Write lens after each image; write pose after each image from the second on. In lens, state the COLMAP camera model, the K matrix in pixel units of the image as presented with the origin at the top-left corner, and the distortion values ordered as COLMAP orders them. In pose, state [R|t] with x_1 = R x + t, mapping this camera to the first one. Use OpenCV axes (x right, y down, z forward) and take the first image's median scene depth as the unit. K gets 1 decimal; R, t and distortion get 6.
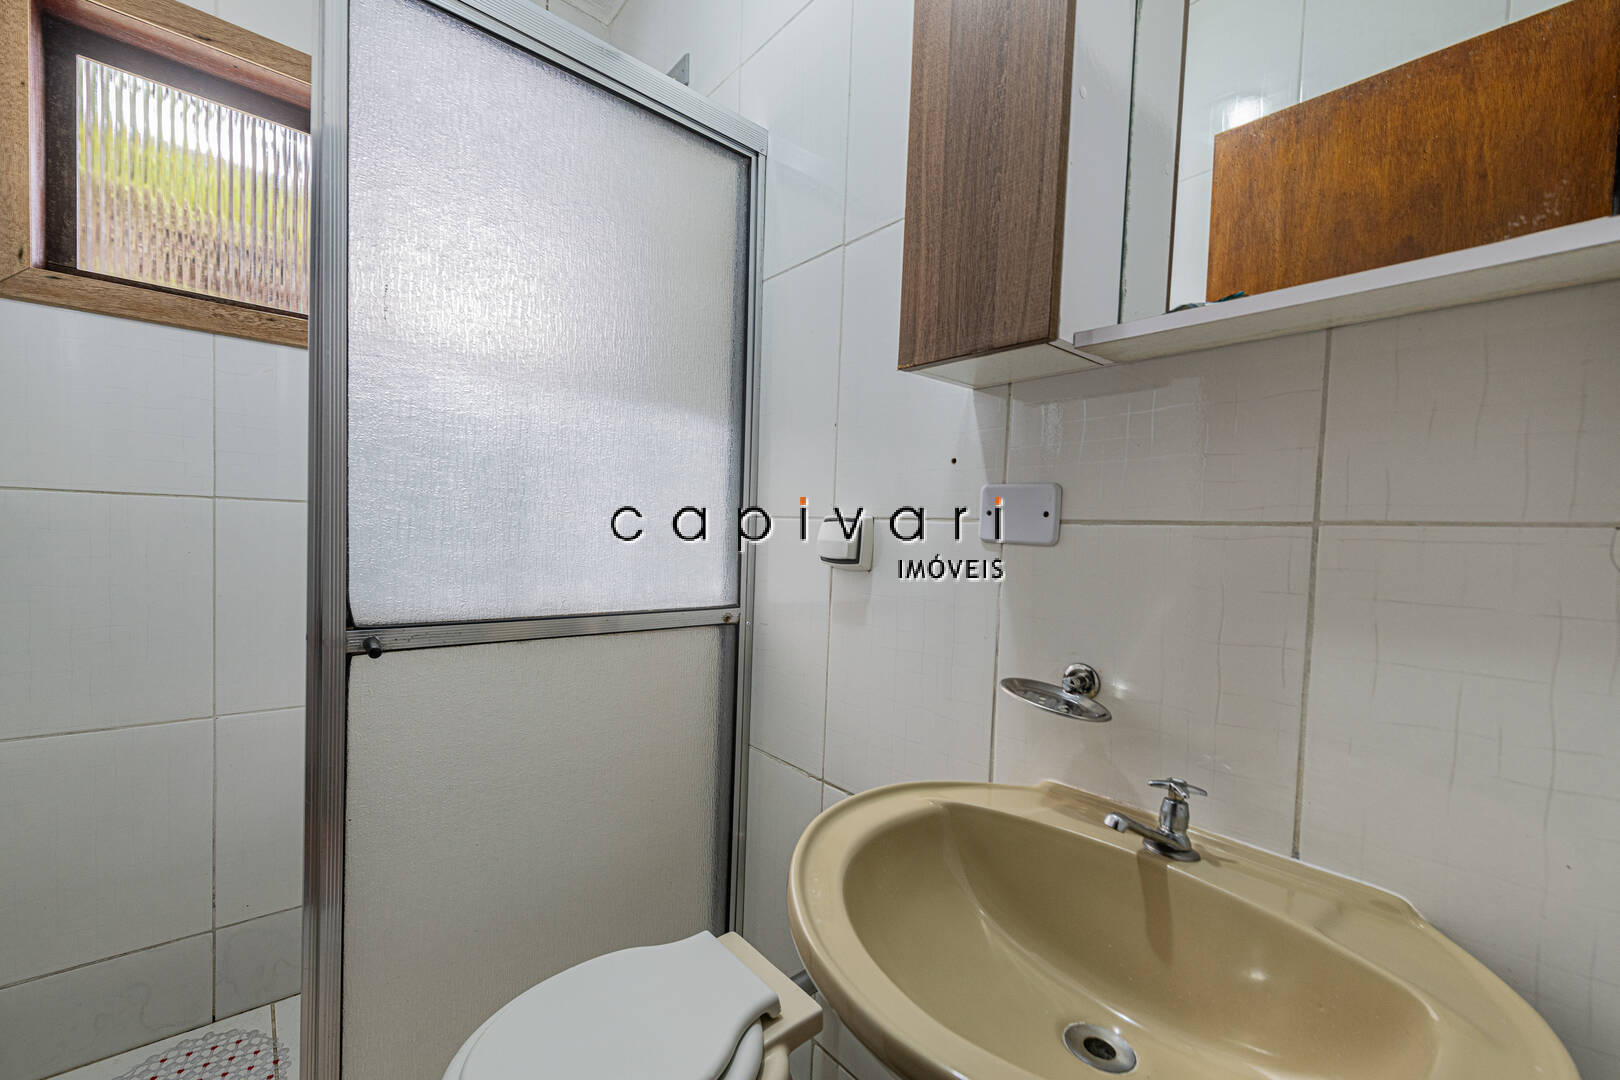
lens RADIAL K [[656.9, 0, 827.4], [0, 656.9, 534.1], [0, 0, 1]] dist [0.009468, -0.003026]
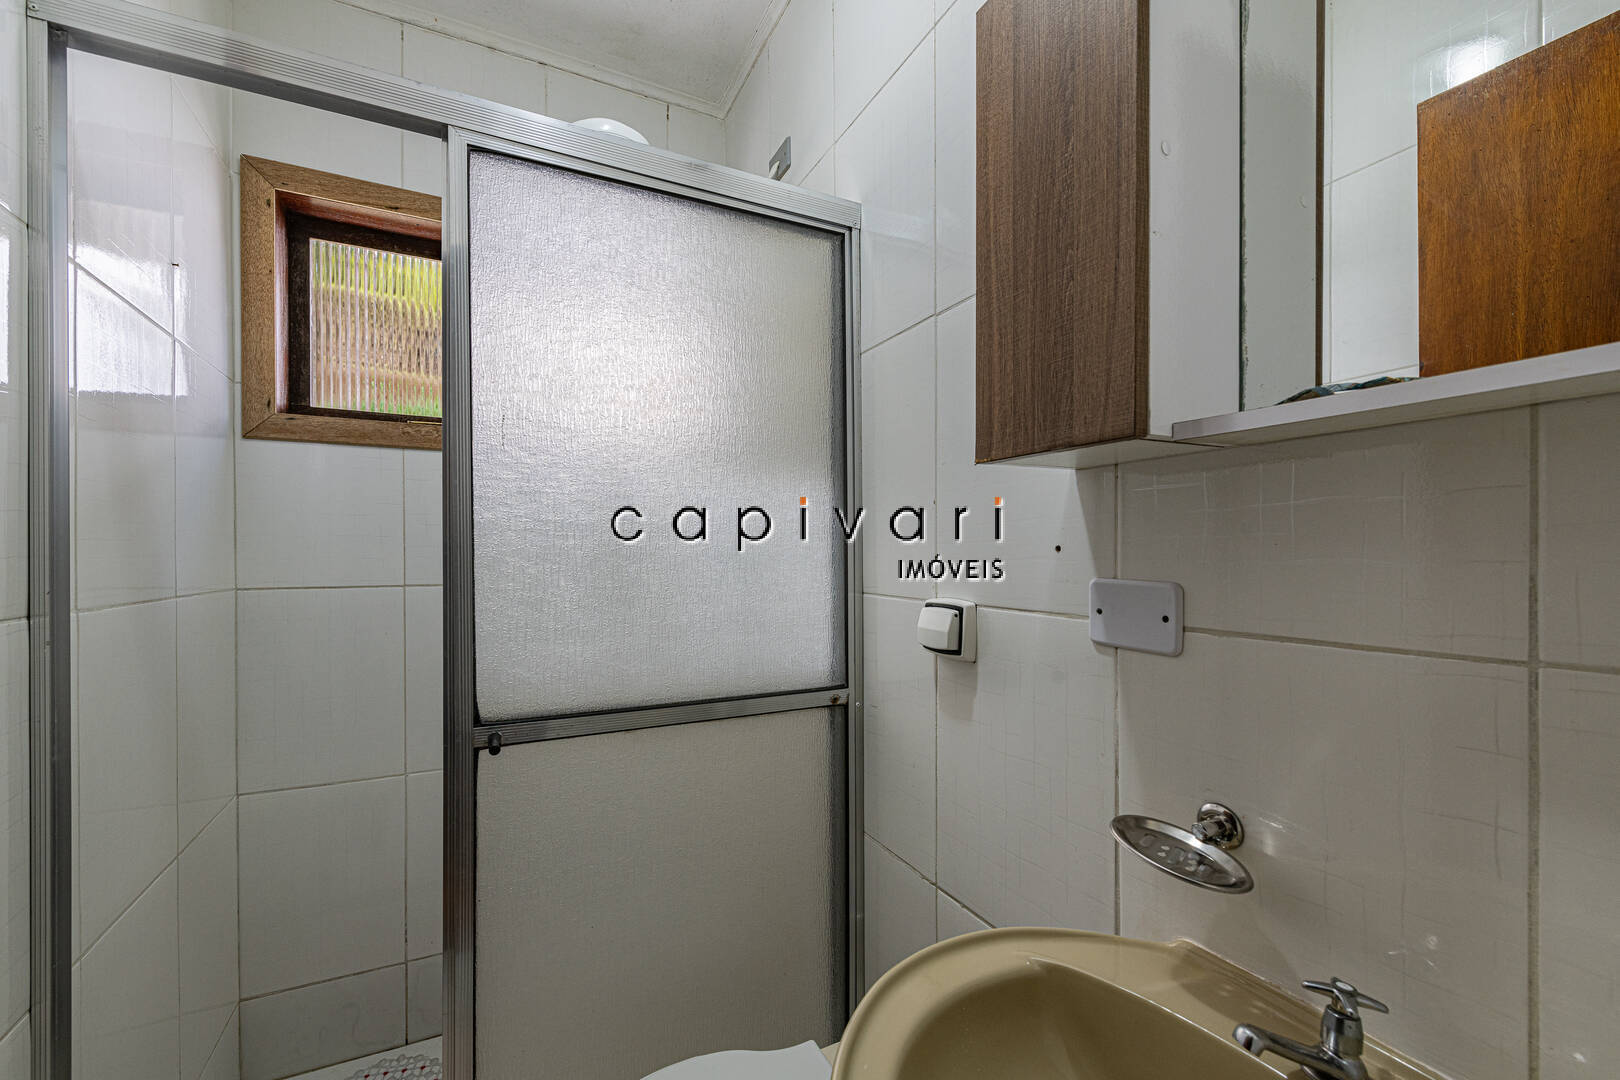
lens RADIAL K [[670.4, 0, 810.0], [0, 670.4, 540.0], [0, 0, 1]] dist [0.009240, -0.004644]
pose [[0.966870, -0.034576, -0.252917, 0.110064], [0.024466, 0.998775, -0.043011, -0.103750], [0.254094, 0.035398, 0.966531, 0.041971]]
